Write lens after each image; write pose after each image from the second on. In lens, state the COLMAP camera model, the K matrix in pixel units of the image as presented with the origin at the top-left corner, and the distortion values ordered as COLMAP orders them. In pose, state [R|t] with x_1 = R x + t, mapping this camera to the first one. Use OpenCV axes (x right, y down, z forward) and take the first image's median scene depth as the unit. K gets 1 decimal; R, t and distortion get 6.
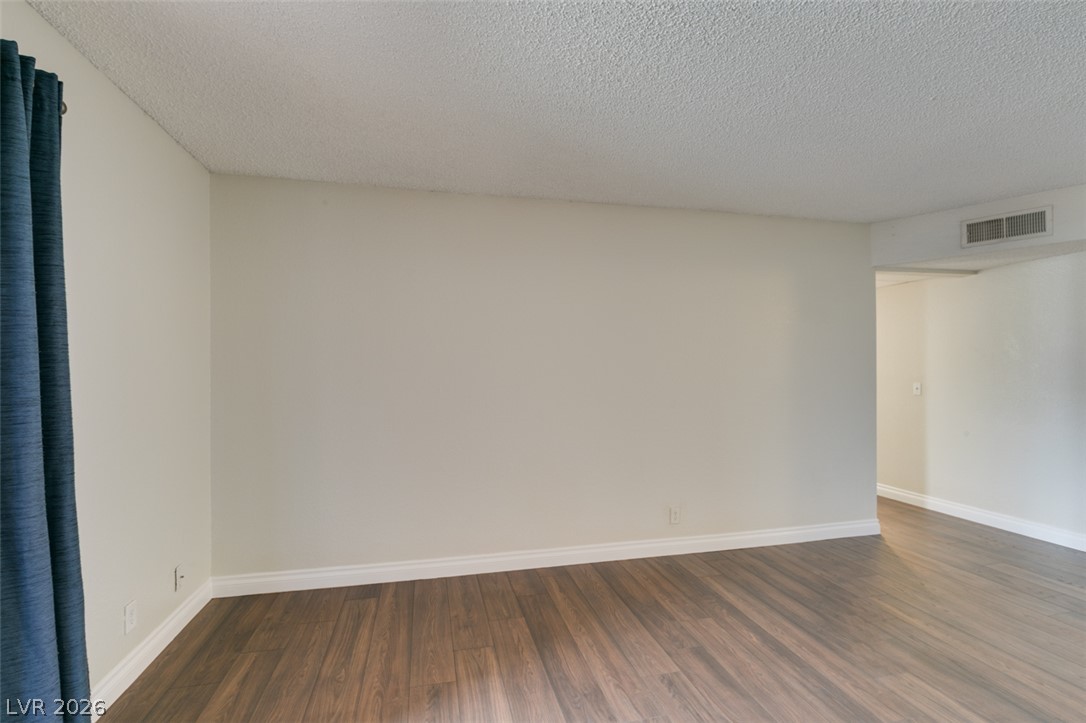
lens RADIAL K [[487.1, 0, 541.4], [0, 487.1, 369.6], [0, 0, 1]] dist [-0.003432, -0.000107]
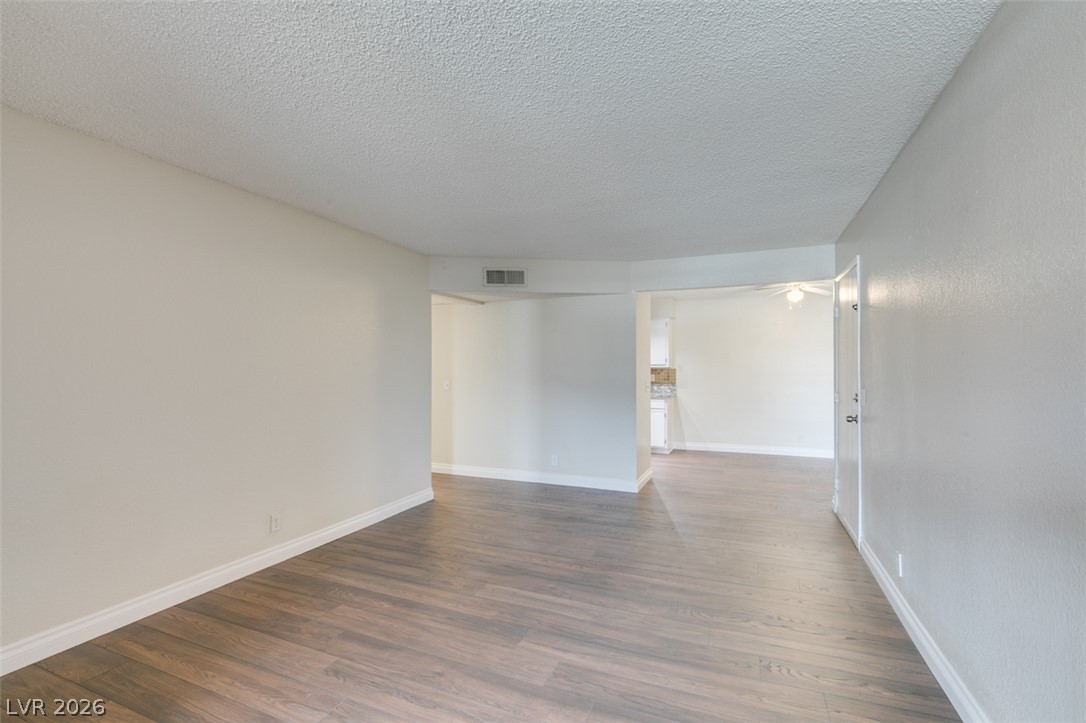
lens RADIAL K [[483.1, 0, 538.3], [0, 483.1, 364.8], [0, 0, 1]] dist [0.000270, -0.000107]
pose [[0.594410, 0.013362, 0.804051, -0.230331], [-0.004037, 0.999899, -0.013632, 0.001405], [-0.804152, 0.004858, 0.594403, 0.027141]]
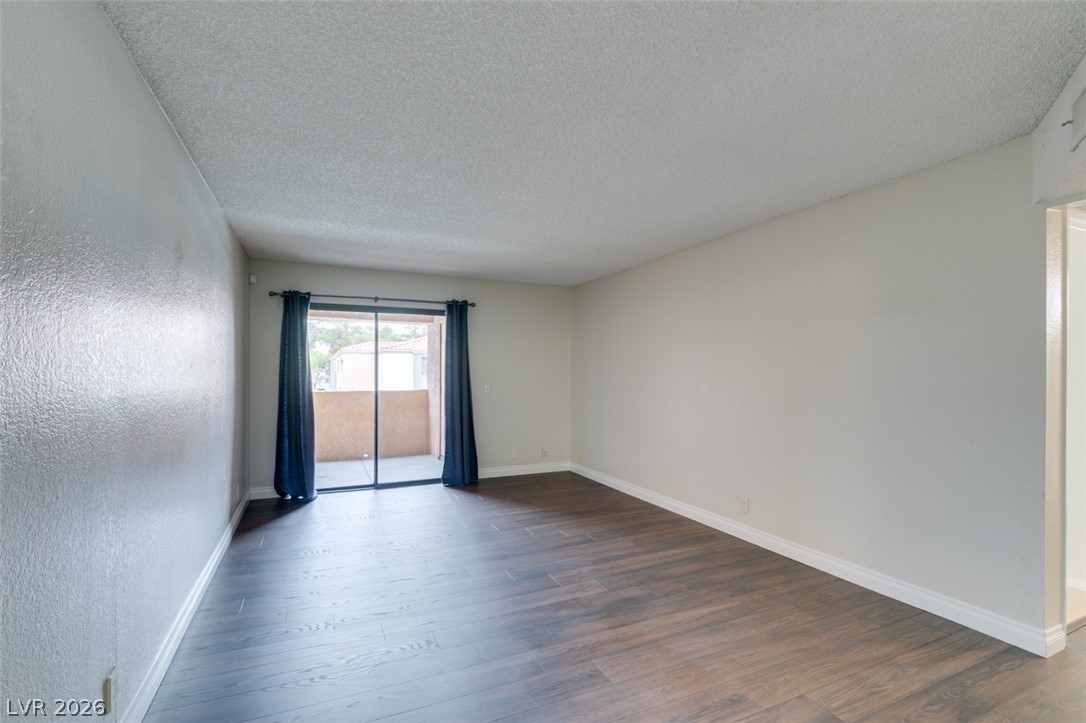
lens RADIAL K [[488.2, 0, 543.3], [0, 488.2, 372.7], [0, 0, 1]] dist [-0.000323, -0.000172]
pose [[0.206579, 0.005537, -0.978414, 1.582093], [-0.000489, 0.999984, 0.005556, -0.010750], [0.978430, -0.000669, 0.206578, 0.397420]]
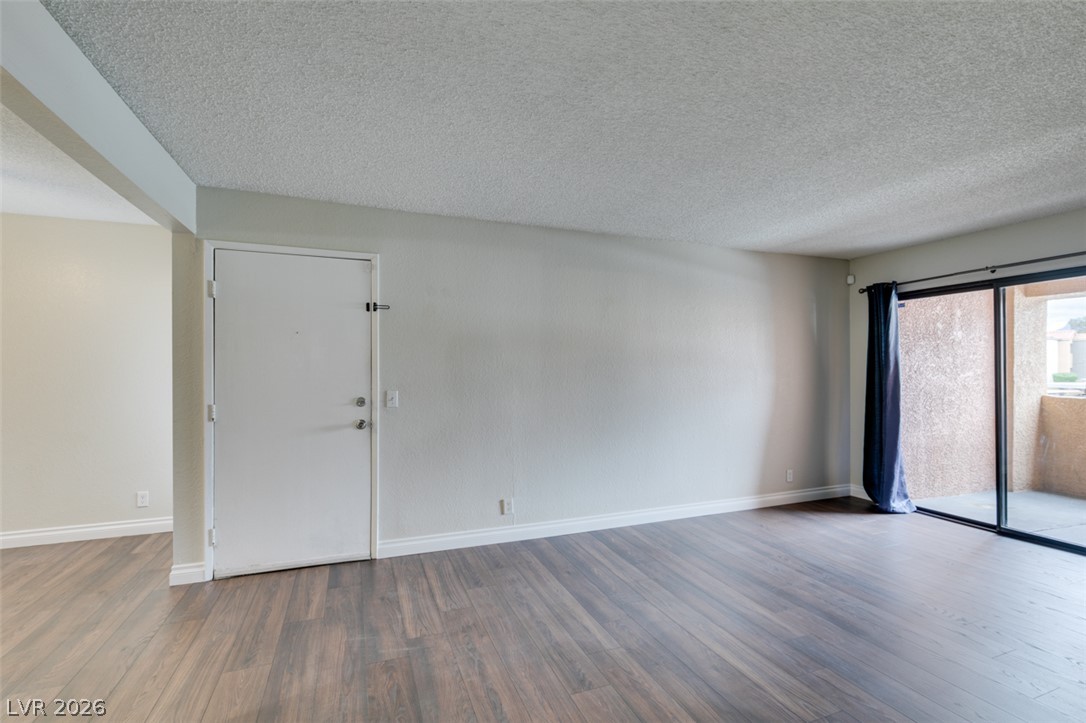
lens RADIAL K [[486.7, 0, 543.9], [0, 486.7, 370.3], [0, 0, 1]] dist [0.000178, -0.000160]
pose [[-0.989522, 0.005334, -0.144286, 1.015460], [0.006088, 0.999970, -0.004781, -0.002651], [0.144256, -0.005610, -0.989525, 1.355872]]
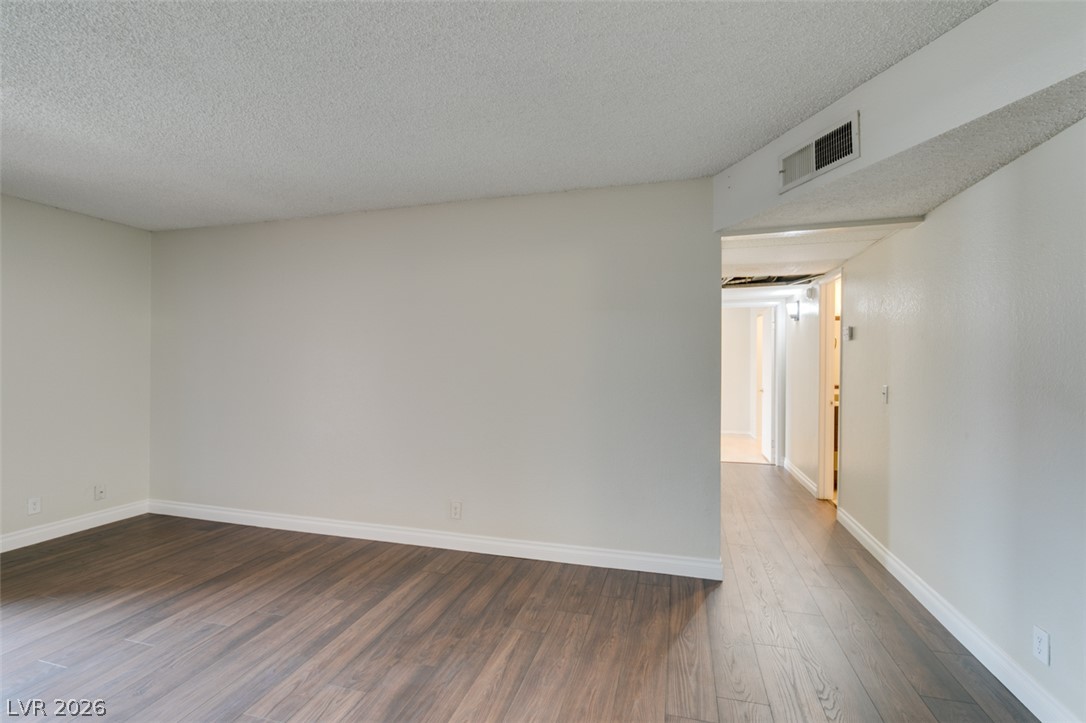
lens RADIAL K [[488.4, 0, 541.1], [0, 488.4, 364.9], [0, 0, 1]] dist [-0.003074, -0.000212]
pose [[0.875318, 0.007954, -0.483482, 1.127654], [-0.005235, 0.999962, 0.006972, -0.006572], [0.483520, -0.003572, 0.875326, 0.265726]]
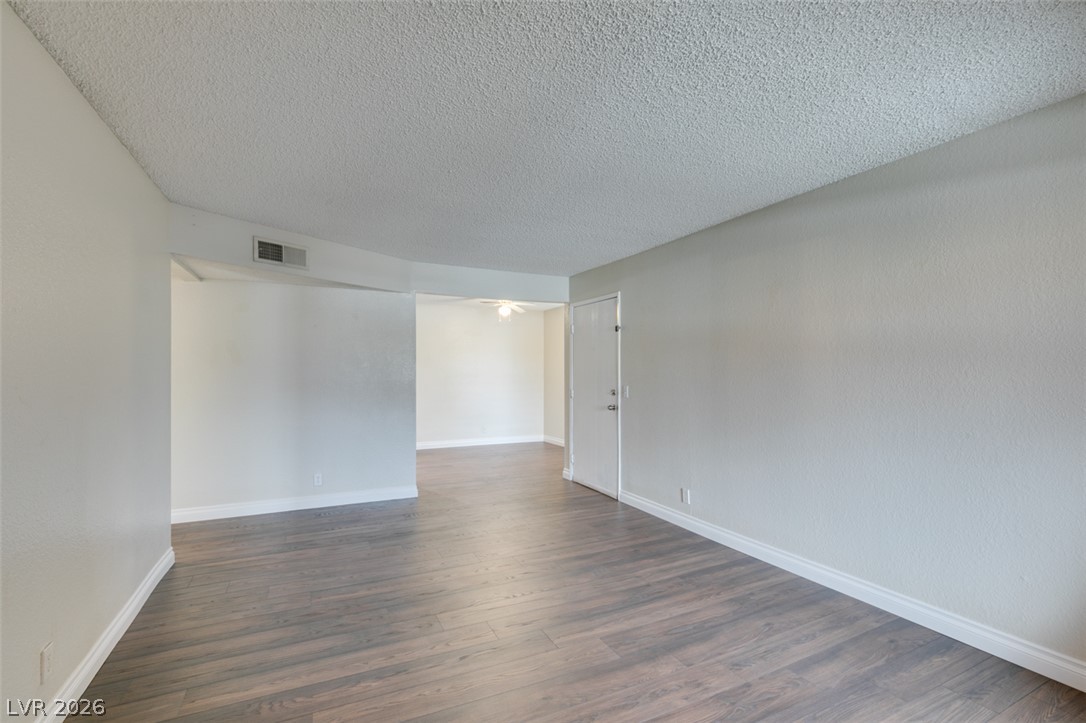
lens RADIAL K [[488.1, 0, 536.4], [0, 488.1, 367.4], [0, 0, 1]] dist [0.000692, -0.000056]
pose [[-0.211964, 0.014935, 0.977163, -0.408051], [-0.002042, 0.999874, -0.015724, 0.003796], [-0.977275, -0.005328, -0.211907, 0.767405]]
